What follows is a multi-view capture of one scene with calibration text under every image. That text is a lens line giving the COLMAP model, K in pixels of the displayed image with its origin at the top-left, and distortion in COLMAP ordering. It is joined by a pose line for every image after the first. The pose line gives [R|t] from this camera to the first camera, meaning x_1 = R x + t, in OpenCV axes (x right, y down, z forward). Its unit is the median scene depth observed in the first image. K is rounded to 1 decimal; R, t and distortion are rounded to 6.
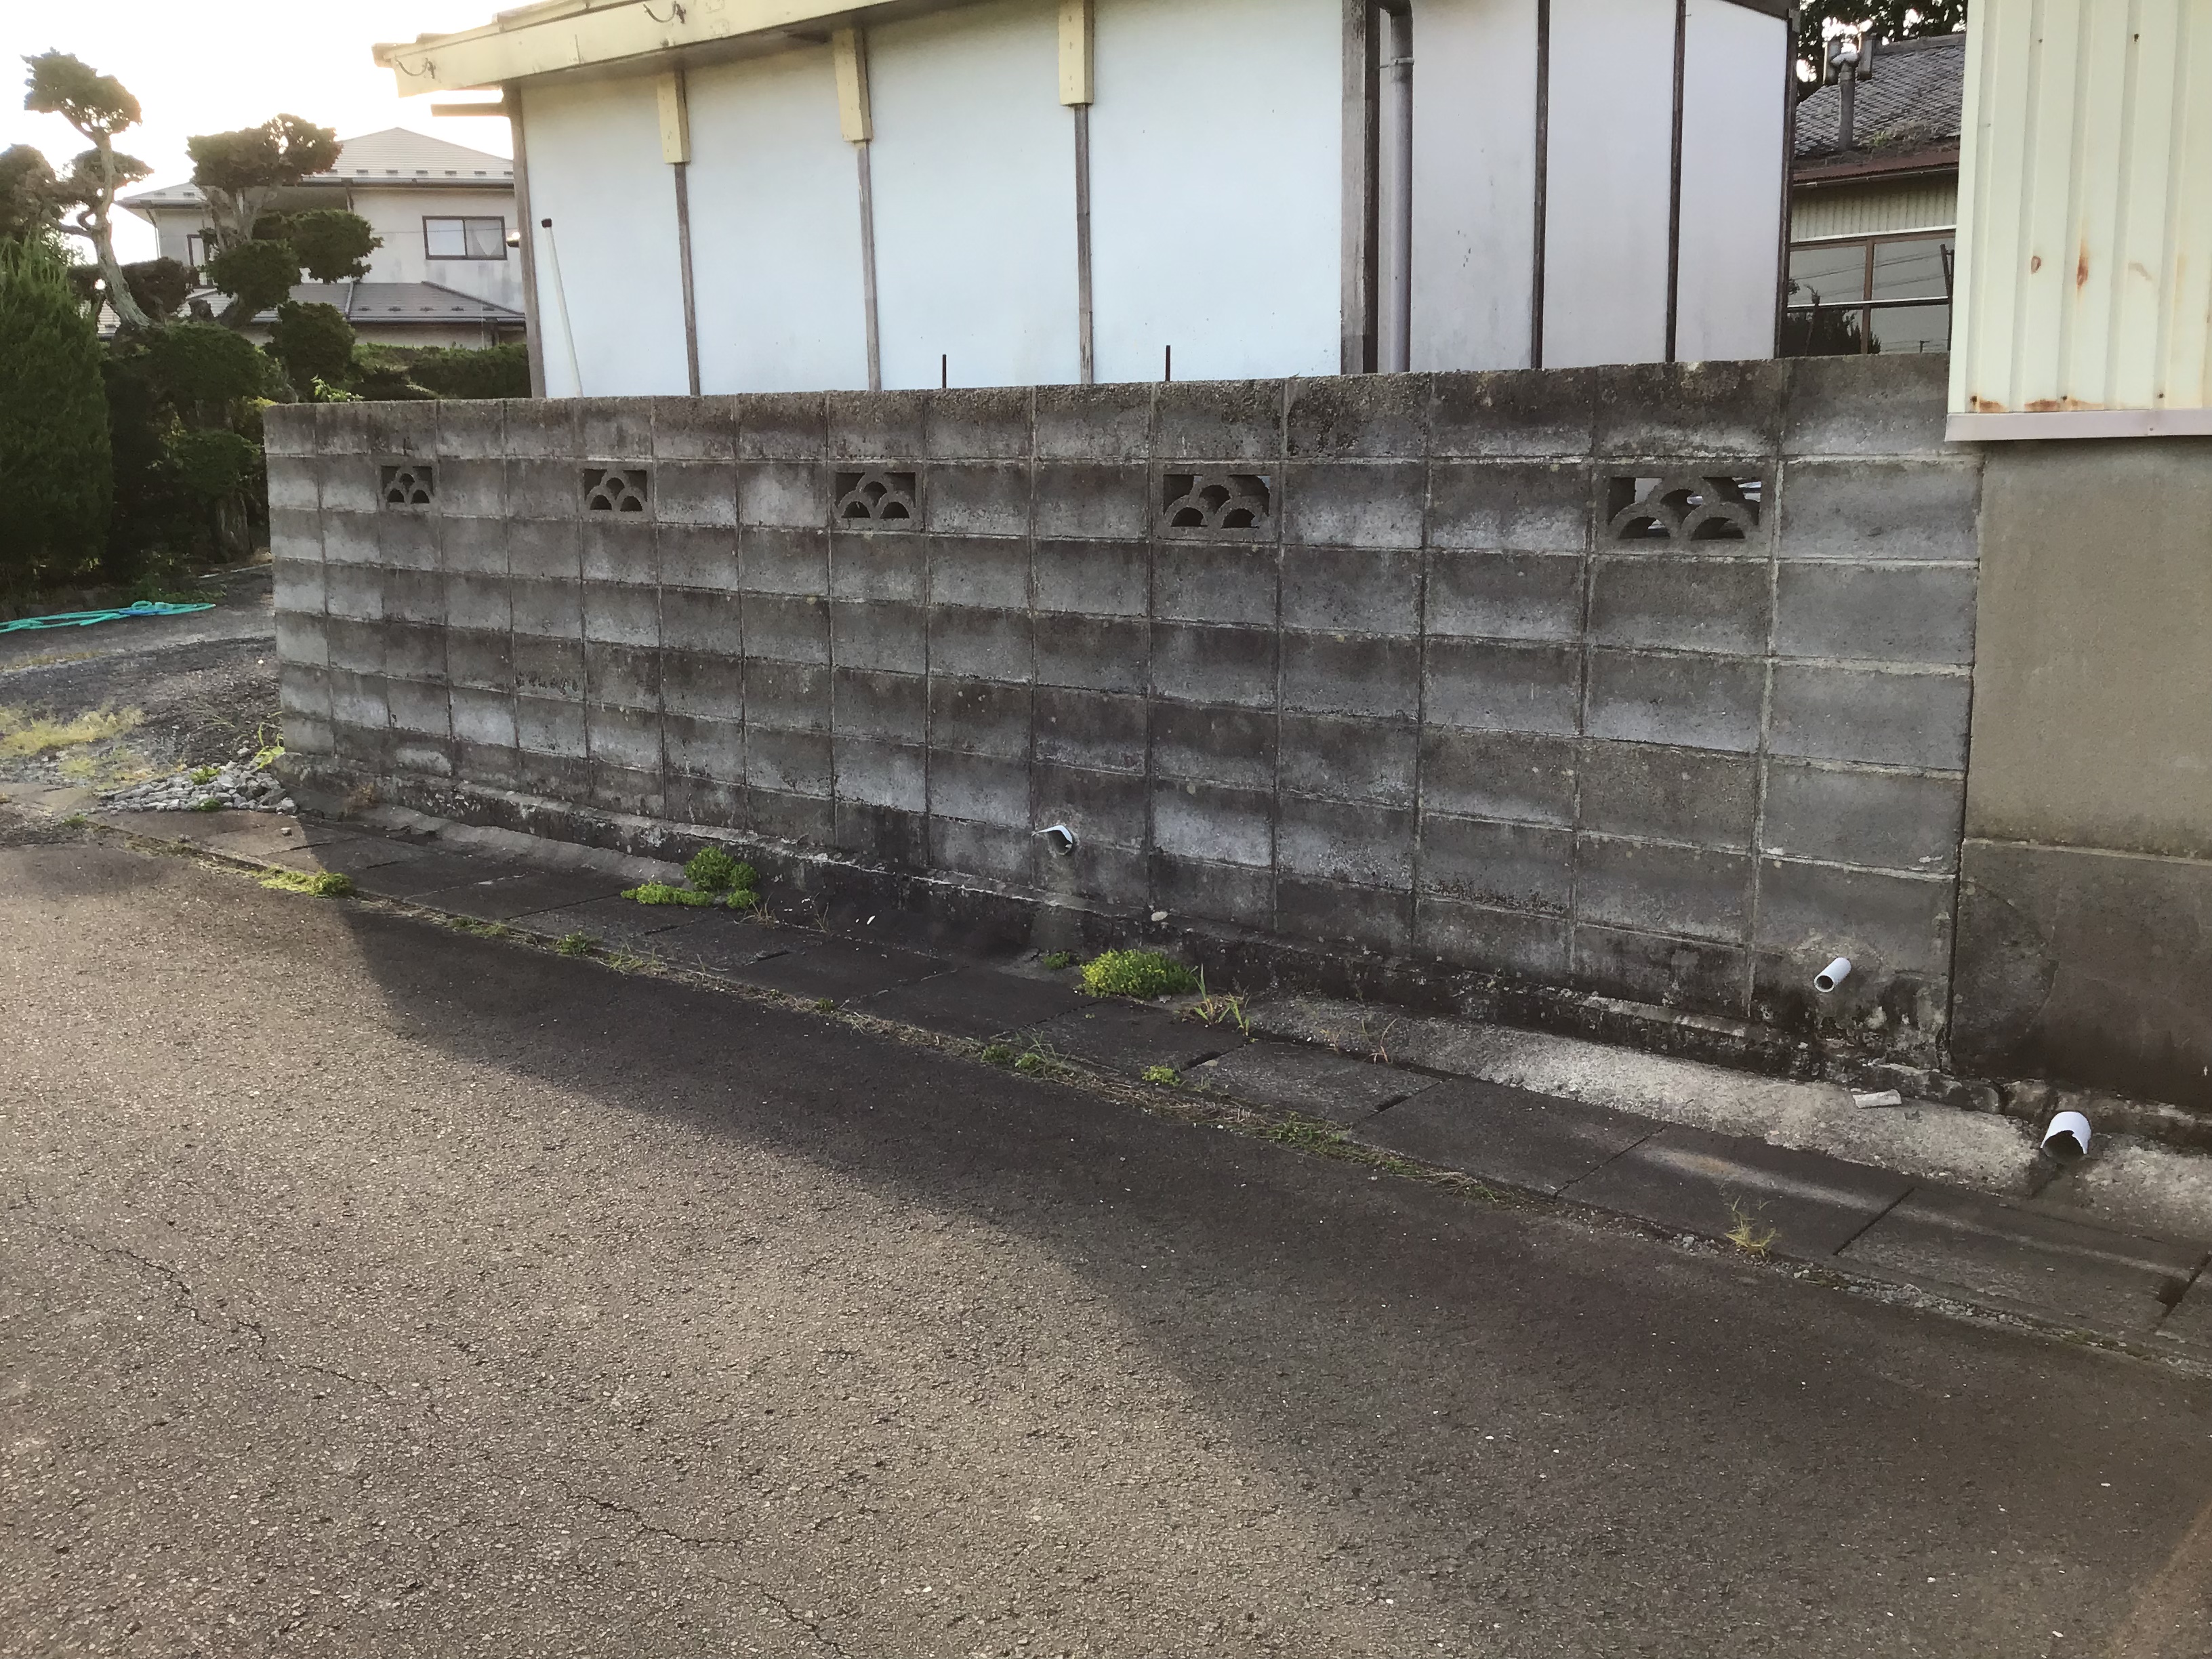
lens RADIAL K [[2101.0, 0, 1050.7], [0, 2101.0, 827.1], [0, 0, 1]] dist [0.143360, -0.219477]
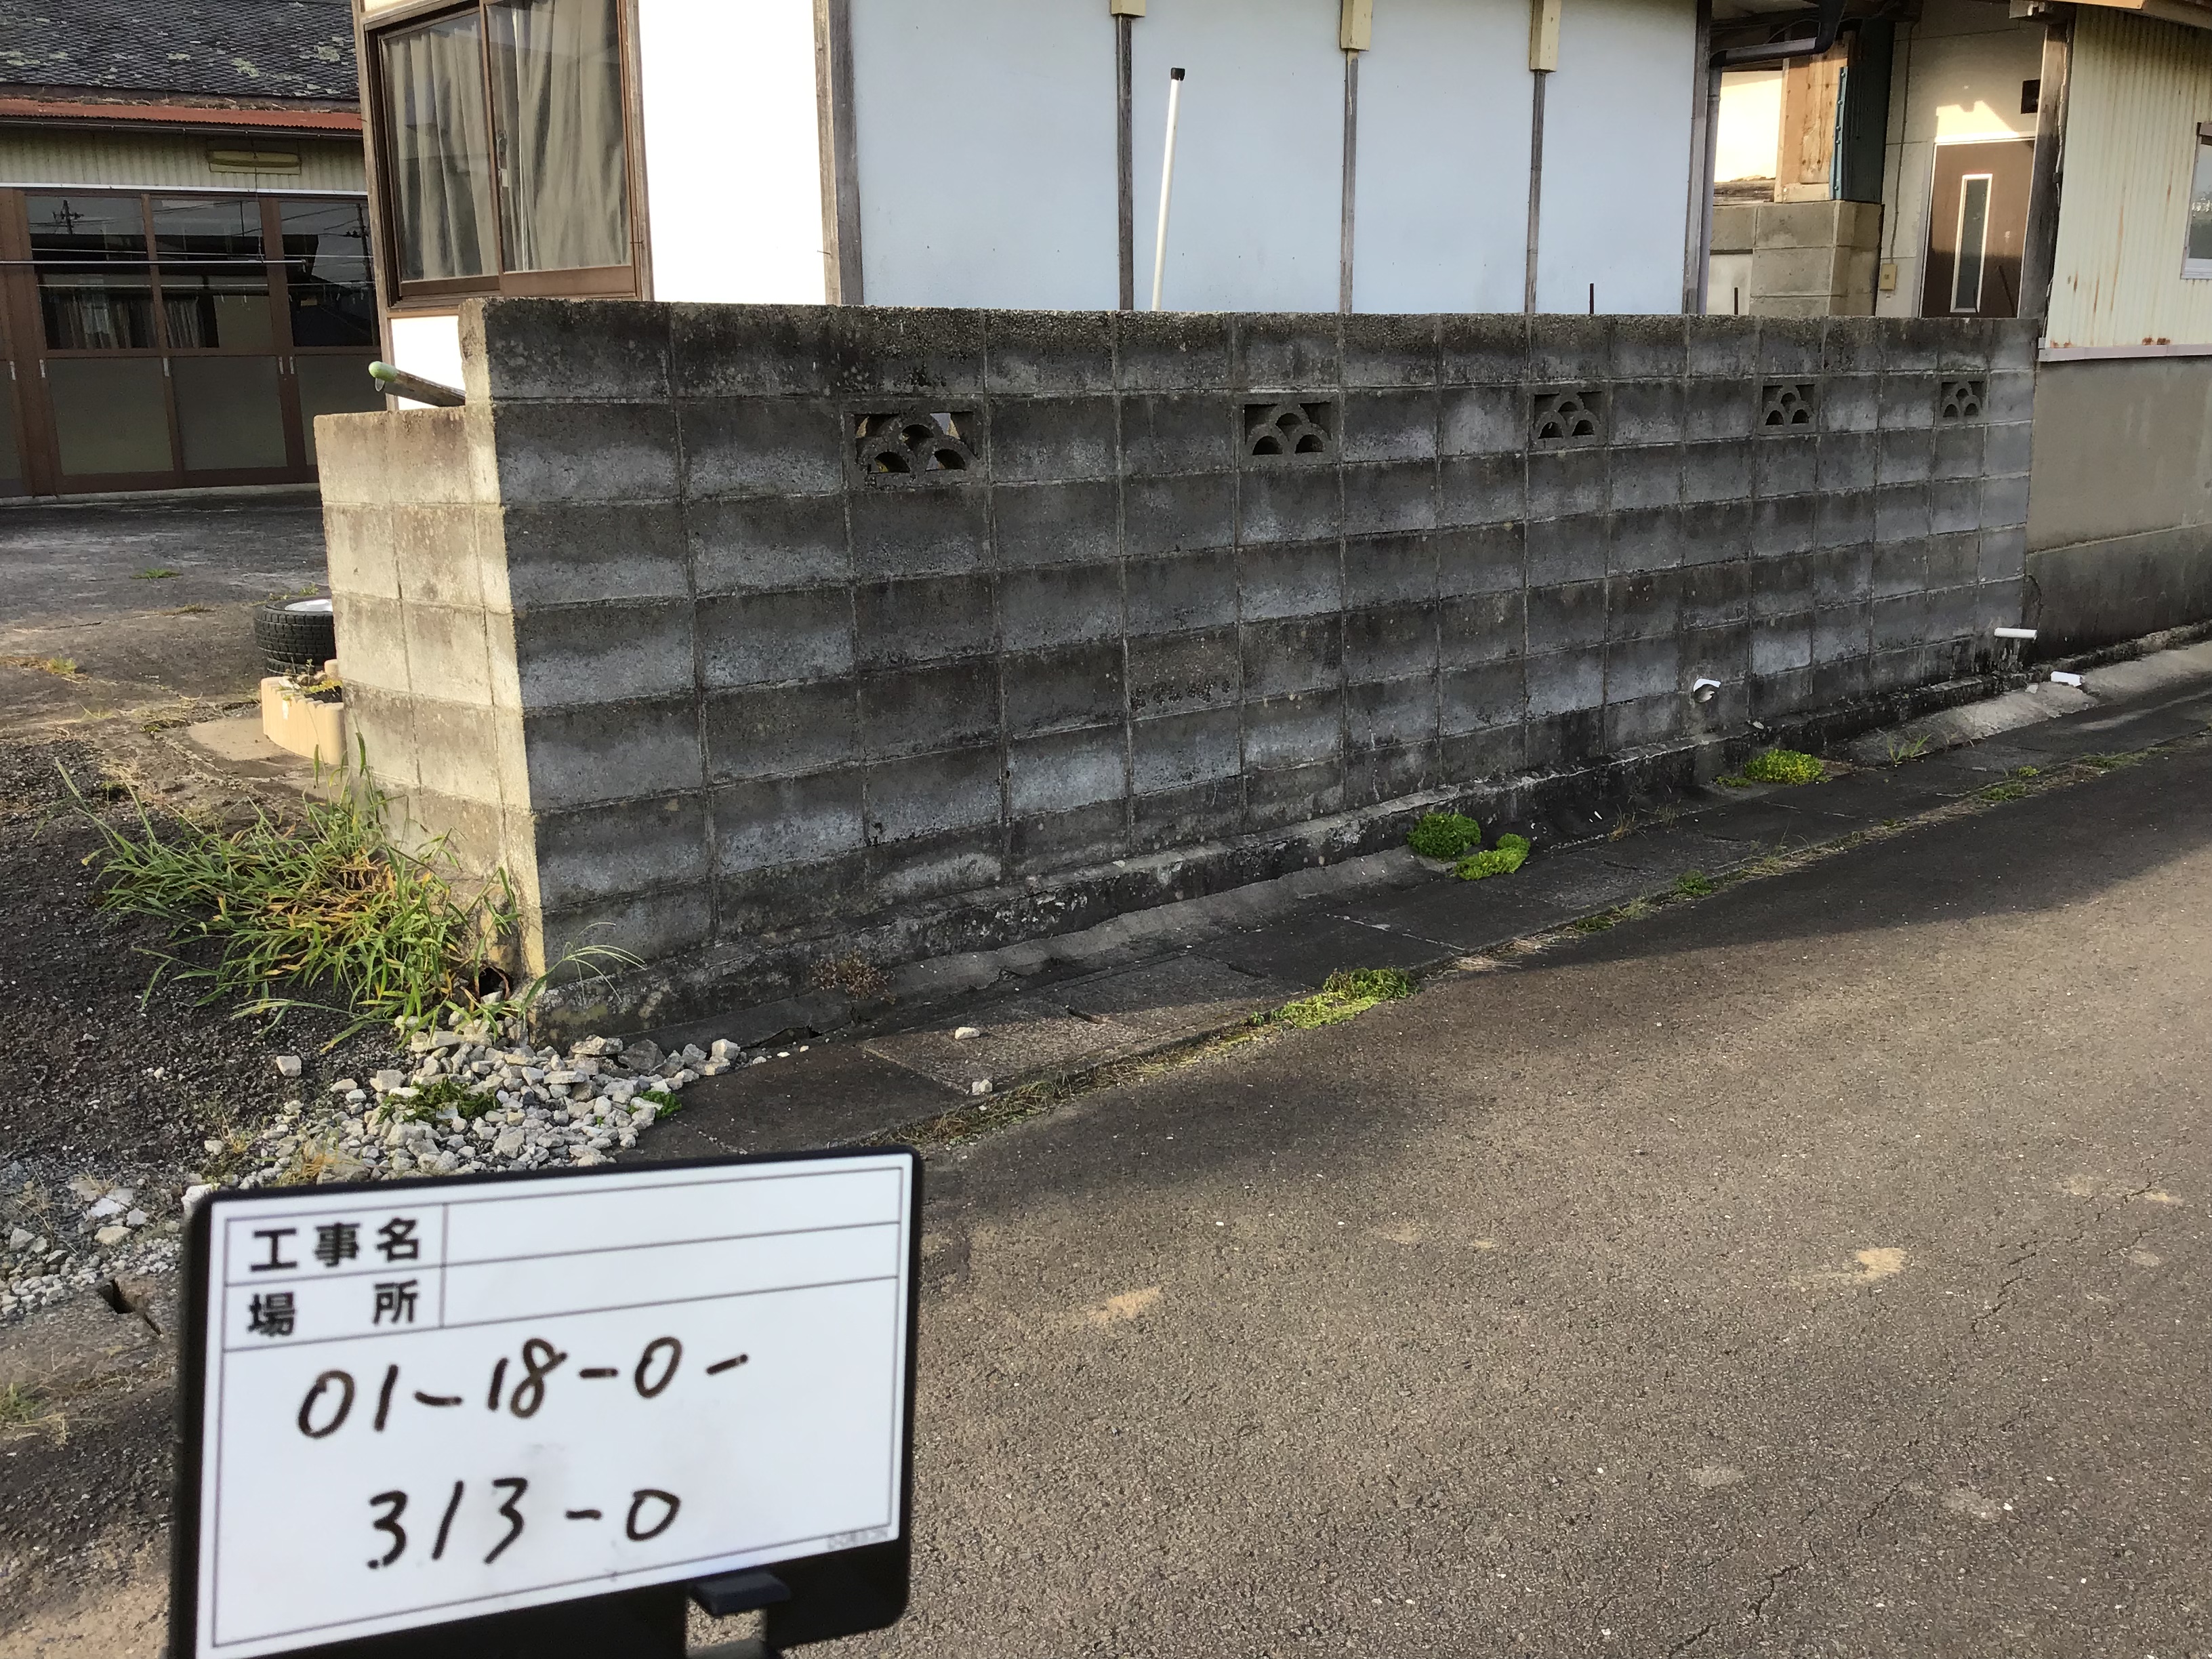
lens RADIAL K [[2101.0, 0, 1050.7], [0, 2101.0, 827.1], [0, 0, 1]] dist [0.143360, -0.219477]
pose [[0.096968, -0.195788, 0.975840, -1.111247], [0.196087, 0.965002, 0.174129, -0.183115], [-0.975780, 0.174465, 0.131966, 1.082846]]
